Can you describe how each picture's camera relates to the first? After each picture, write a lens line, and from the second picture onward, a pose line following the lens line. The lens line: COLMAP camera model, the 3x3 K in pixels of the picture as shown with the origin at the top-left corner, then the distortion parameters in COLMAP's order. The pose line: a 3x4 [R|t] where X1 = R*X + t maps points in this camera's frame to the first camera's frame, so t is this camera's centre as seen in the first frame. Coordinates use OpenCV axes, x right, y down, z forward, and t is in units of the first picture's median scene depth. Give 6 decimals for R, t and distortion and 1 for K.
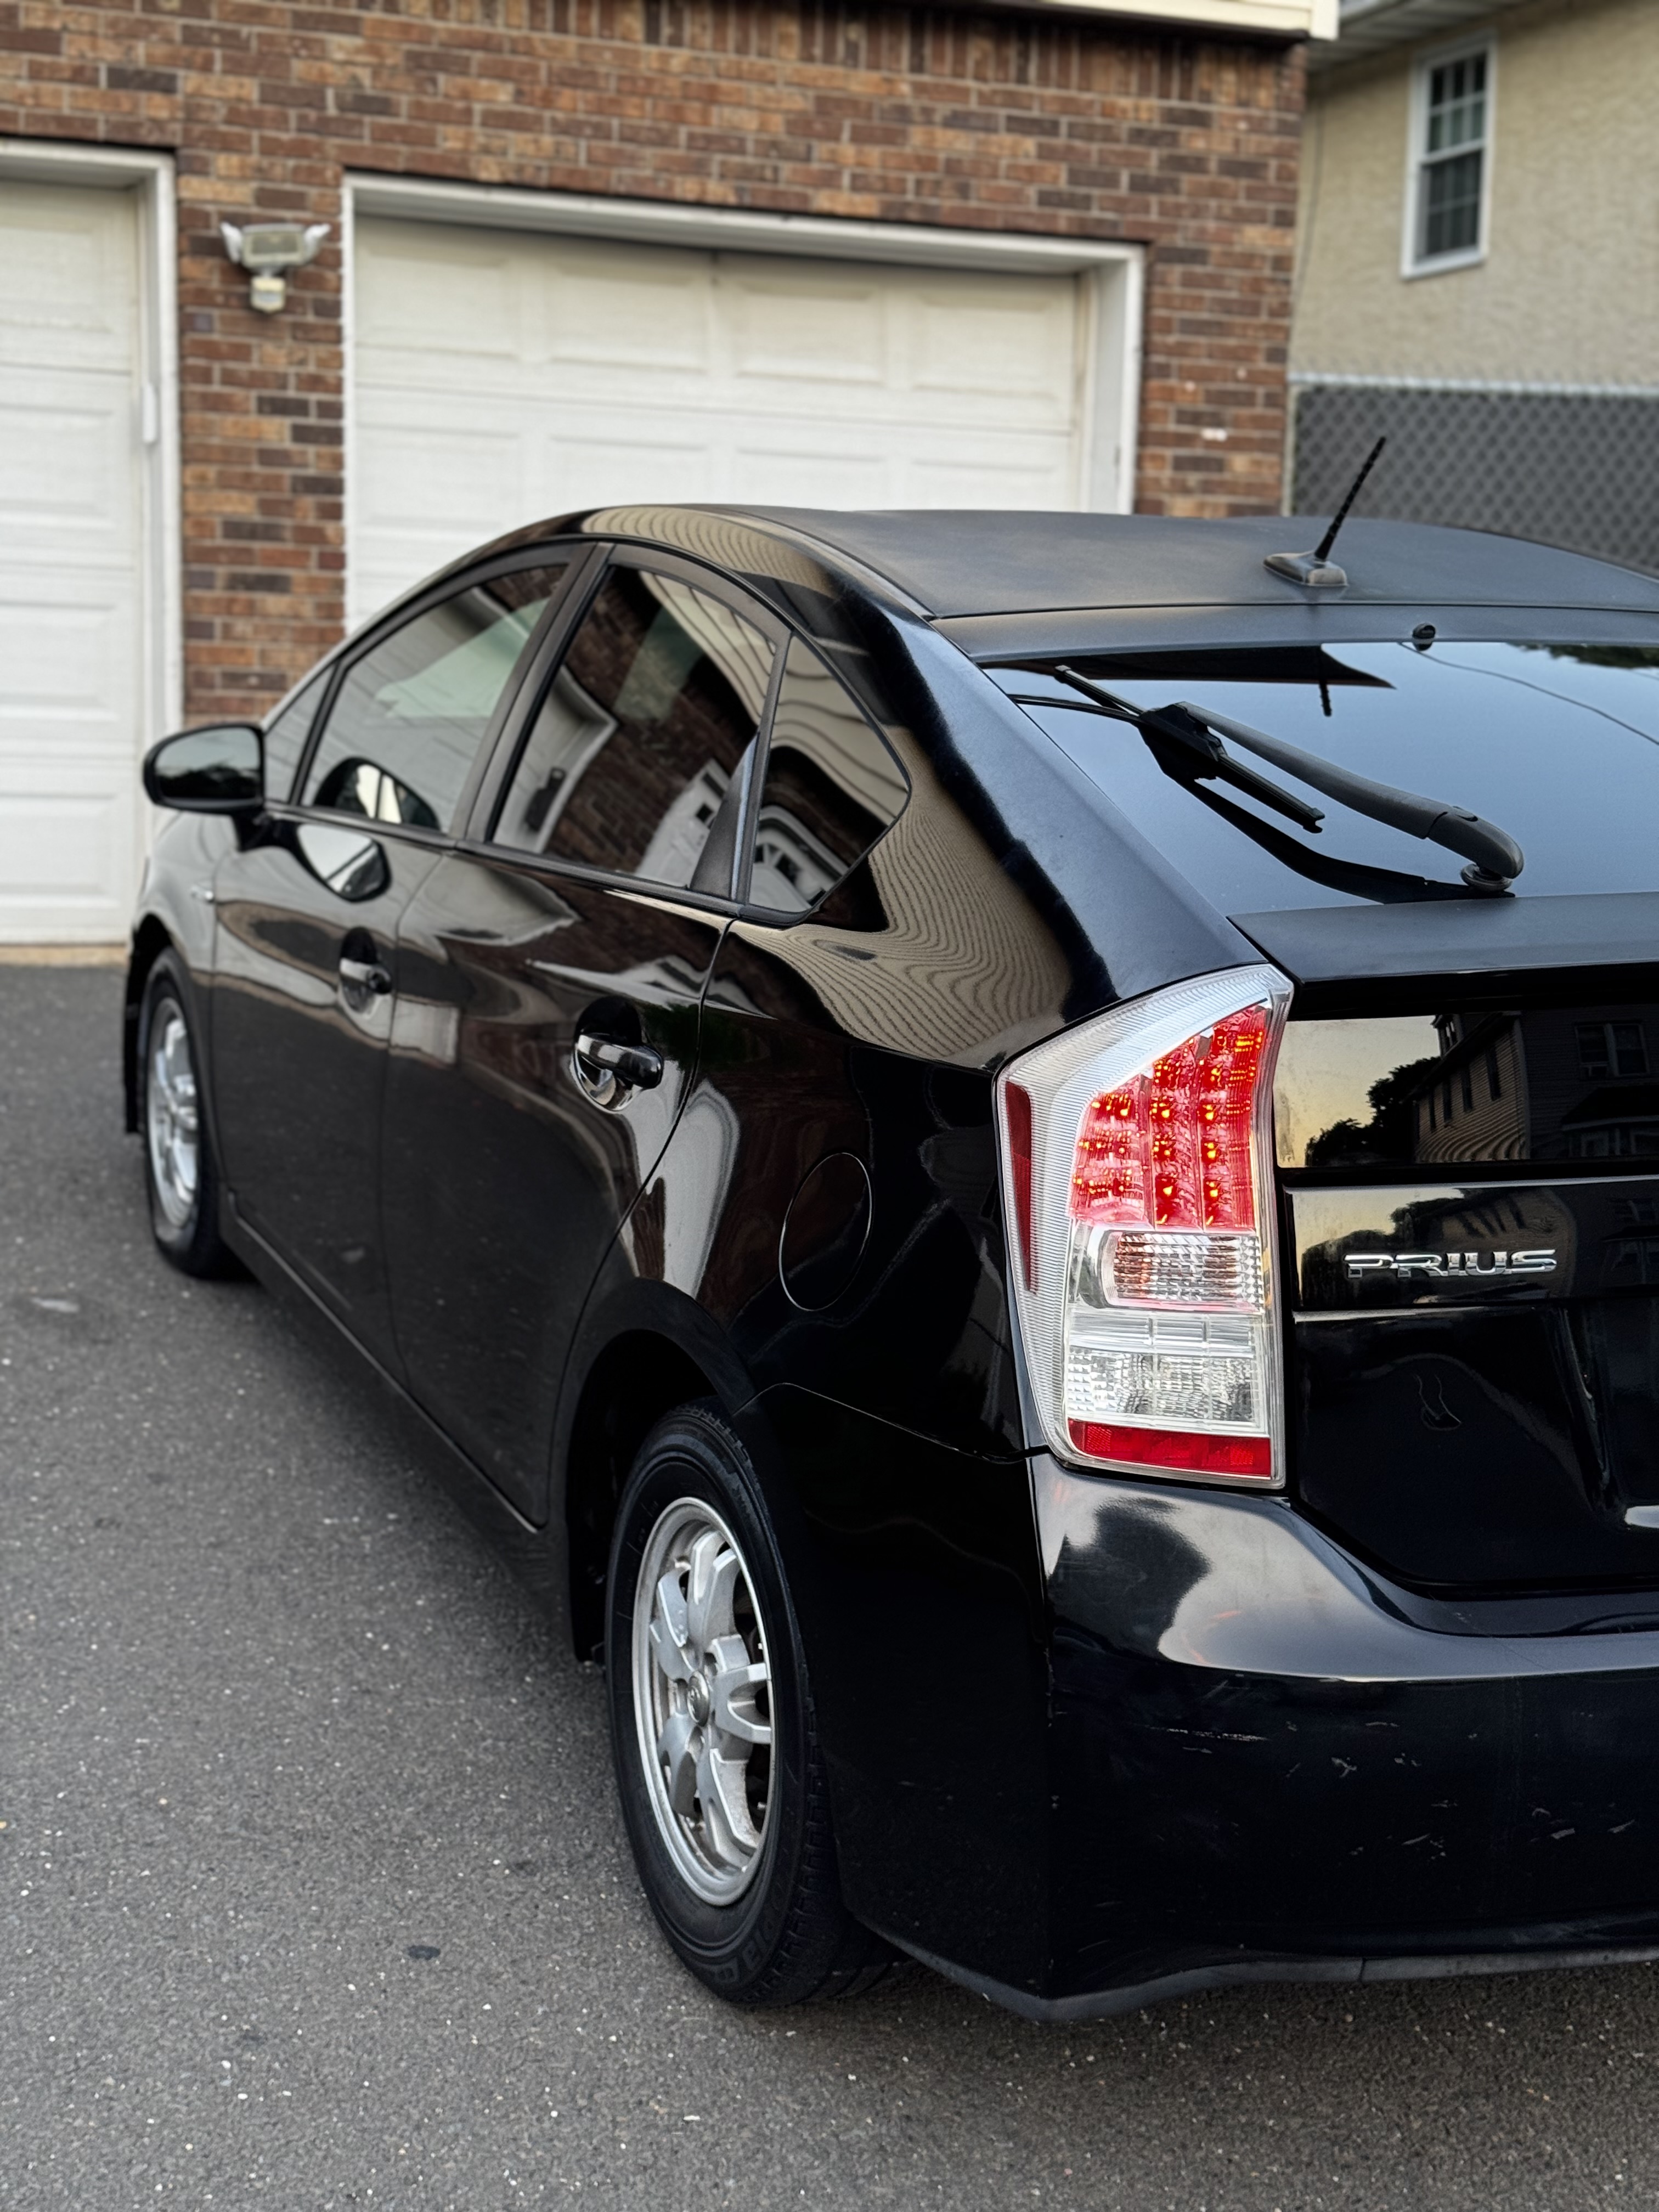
lens RADIAL K [[3011.3, 0, 829.5], [0, 3011.3, 1106.0], [0, 0, 1]] dist [0.229534, -0.546336]
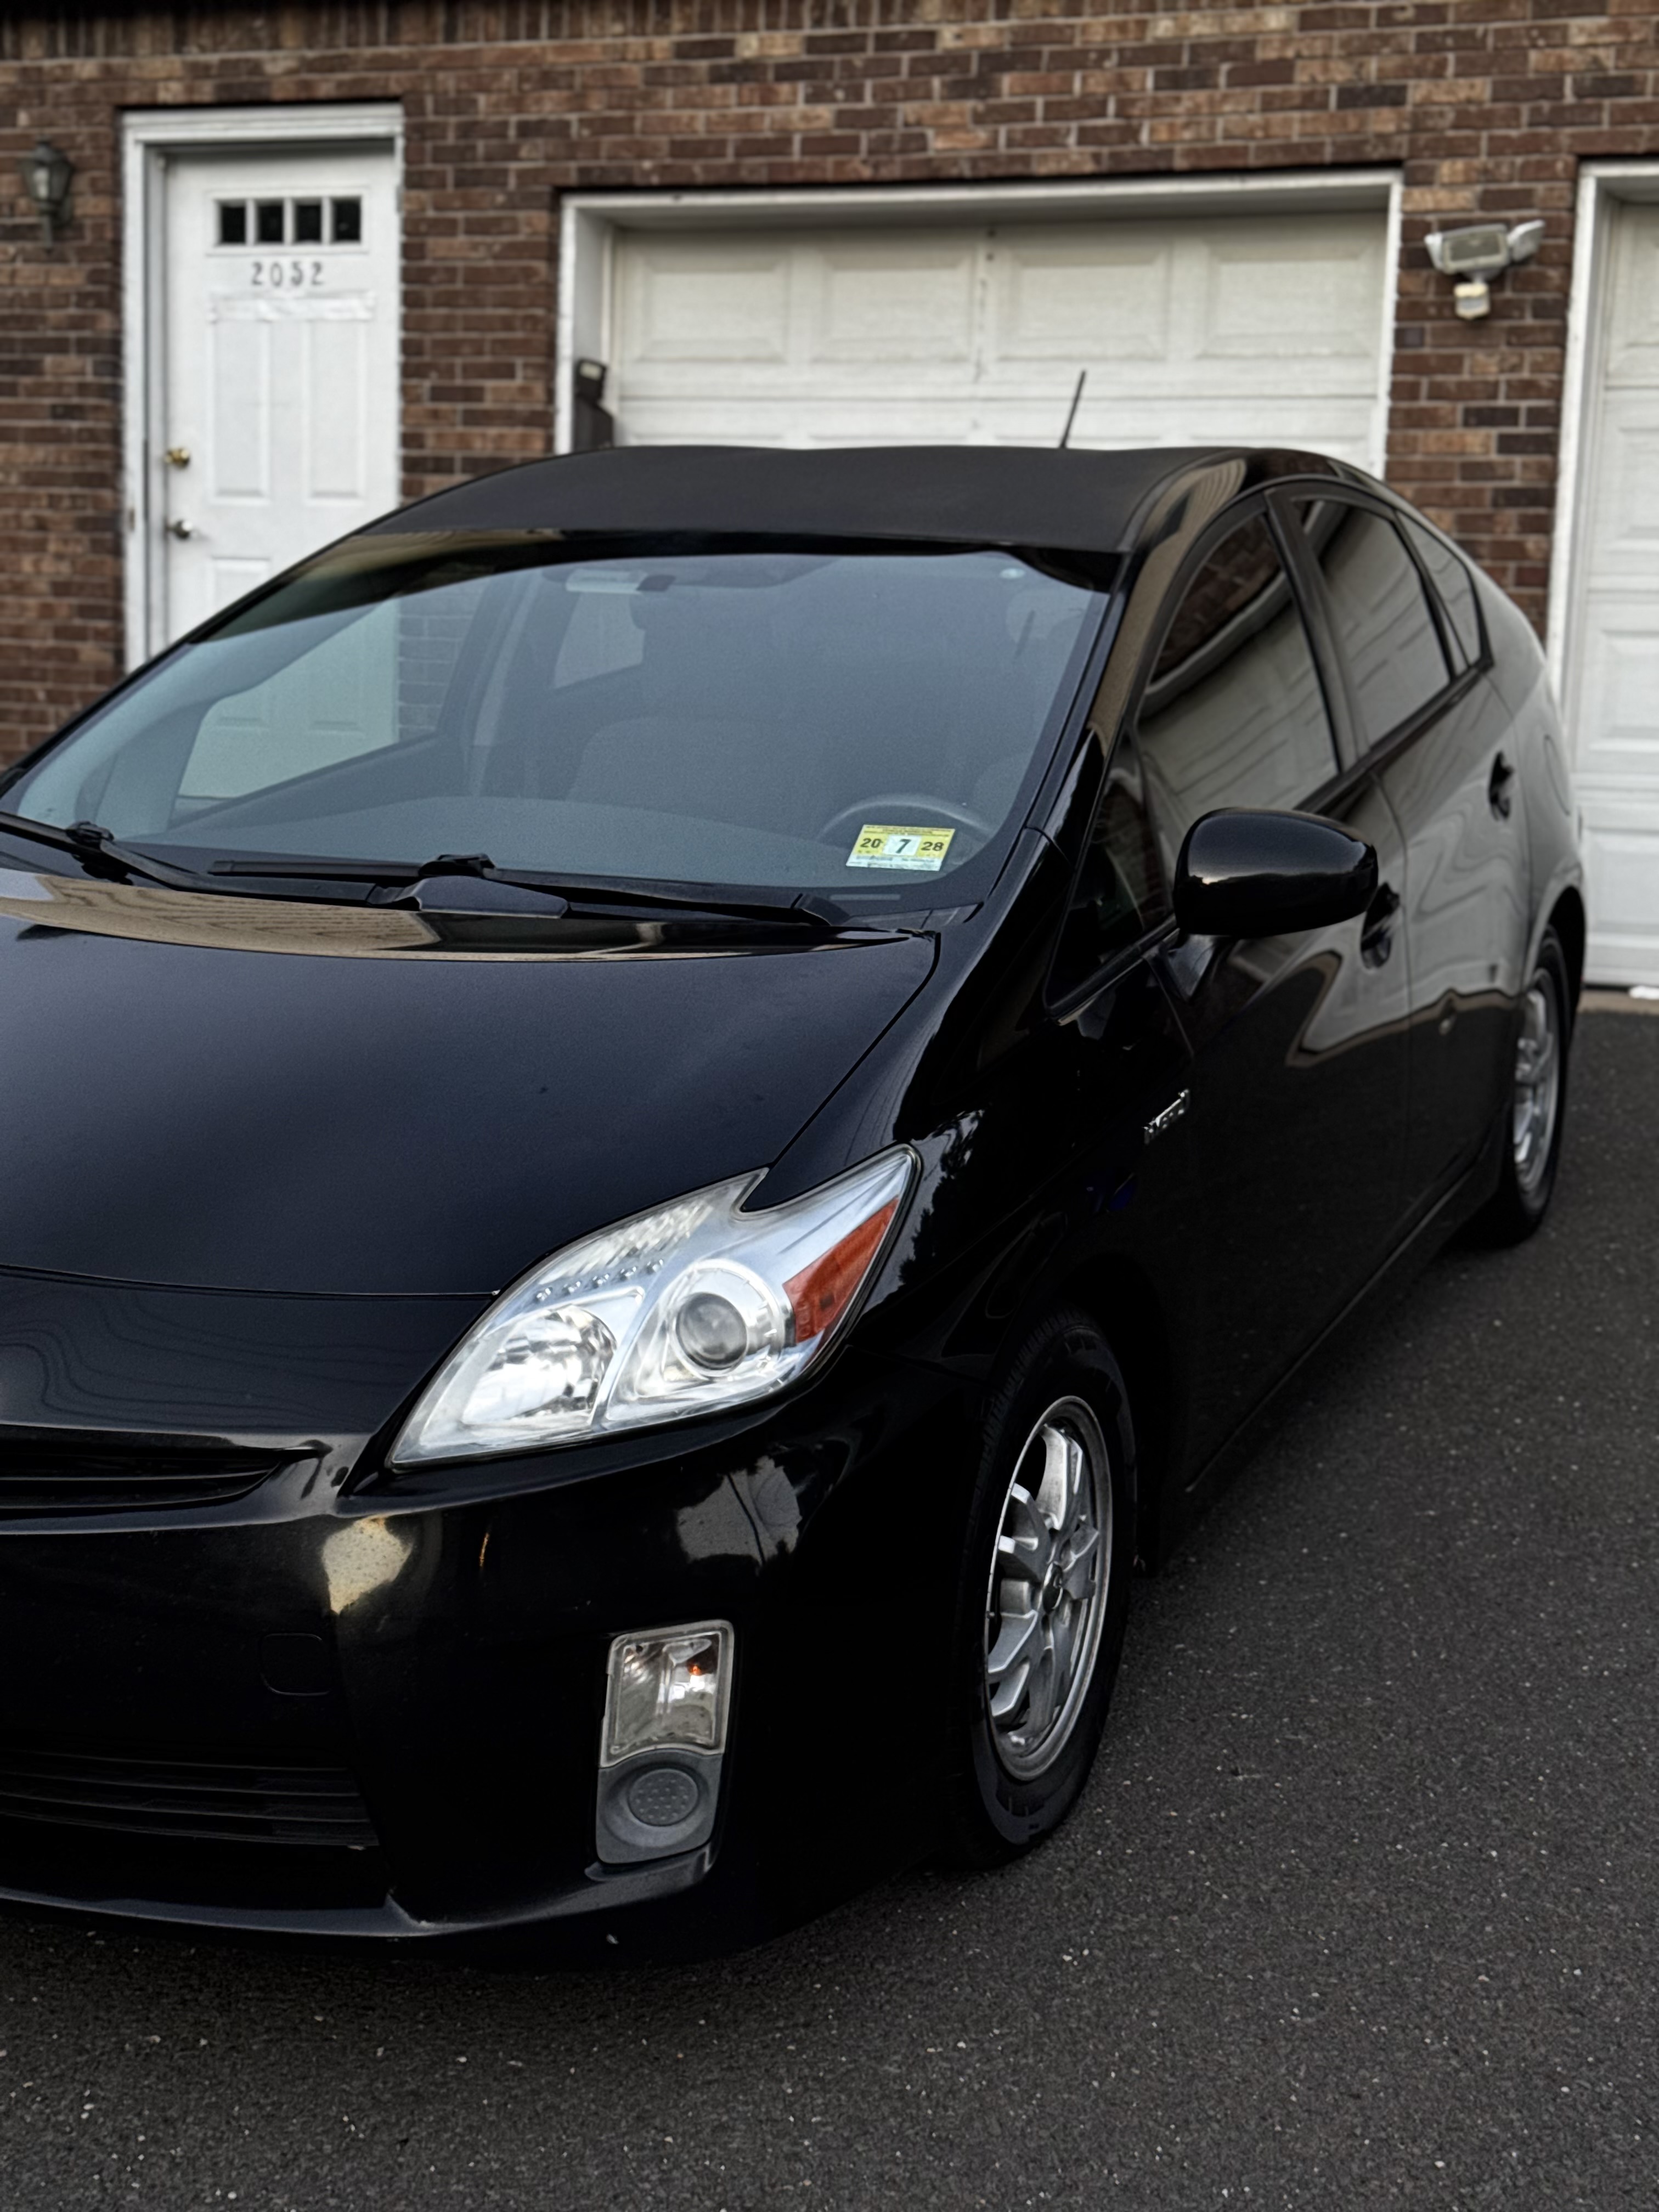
lens RADIAL K [[3011.3, 0, 829.5], [0, 3011.3, 1106.0], [0, 0, 1]] dist [0.229534, -0.546336]
pose [[0.732289, 0.093258, -0.674578, 0.334198], [-0.106944, 0.994036, 0.021329, -0.013691], [0.672544, 0.056523, 0.737895, 0.169791]]
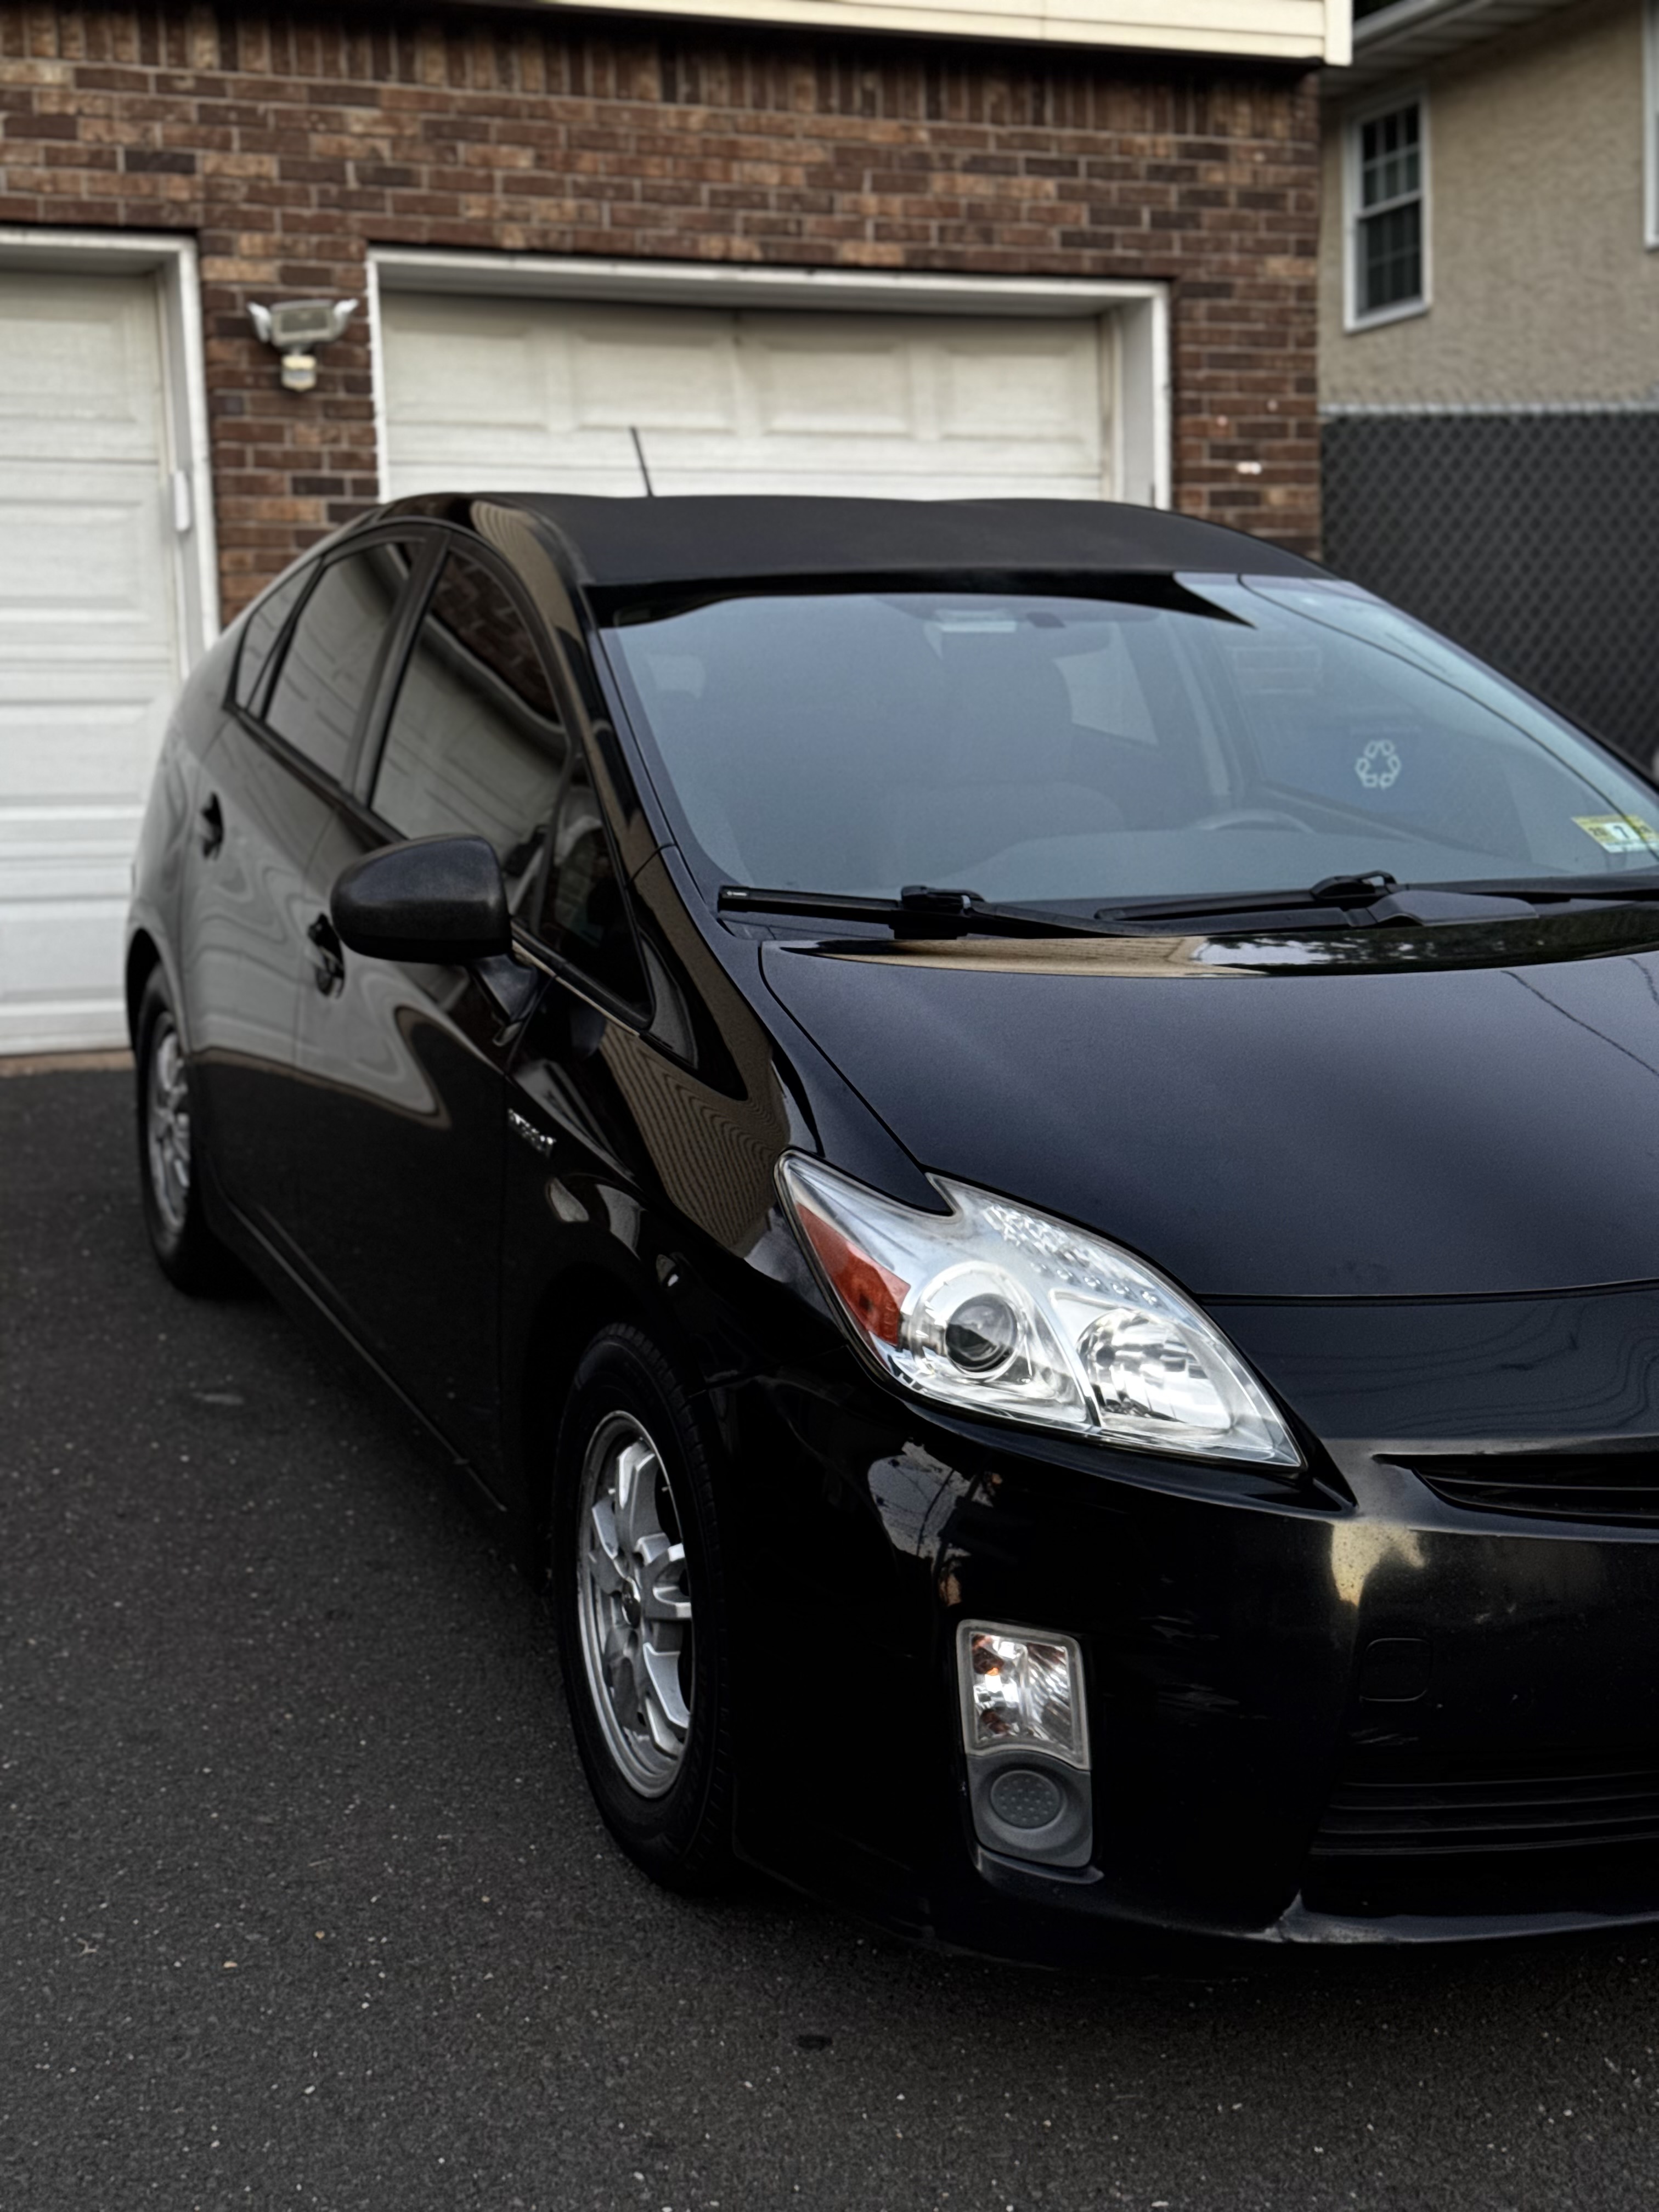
lens RADIAL K [[3011.3, 0, 829.5], [0, 3011.3, 1106.0], [0, 0, 1]] dist [0.229534, -0.546336]
pose [[0.997992, -0.058992, 0.023063, -0.049653], [0.059693, 0.997735, -0.030998, 0.009221], [-0.021182, 0.032312, 0.999253, 0.026946]]
